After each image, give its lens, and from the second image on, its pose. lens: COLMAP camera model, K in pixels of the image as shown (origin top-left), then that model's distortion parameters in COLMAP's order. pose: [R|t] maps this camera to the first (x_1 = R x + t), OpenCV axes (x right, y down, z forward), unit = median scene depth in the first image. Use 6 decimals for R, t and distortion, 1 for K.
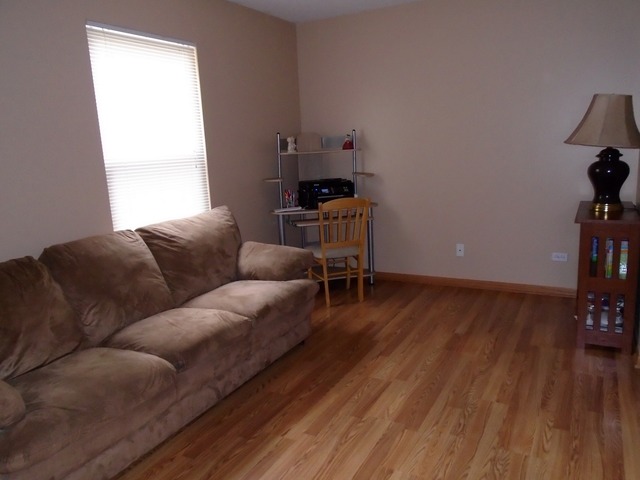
lens RADIAL K [[493.6, 0, 320.2], [0, 493.6, 240.2], [0, 0, 1]] dist [-0.003589, -0.001755]
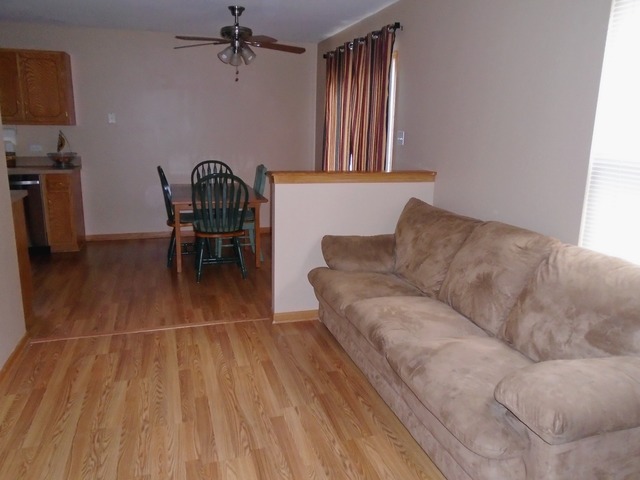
lens RADIAL K [[493.6, 0, 319.9], [0, 493.6, 239.9], [0, 0, 1]] dist [-0.003589, -0.001755]
pose [[-0.692589, 0.207221, -0.690927, 0.587042], [-0.119077, 0.911862, 0.392846, -0.392995], [0.711436, 0.354354, -0.606871, 1.628216]]
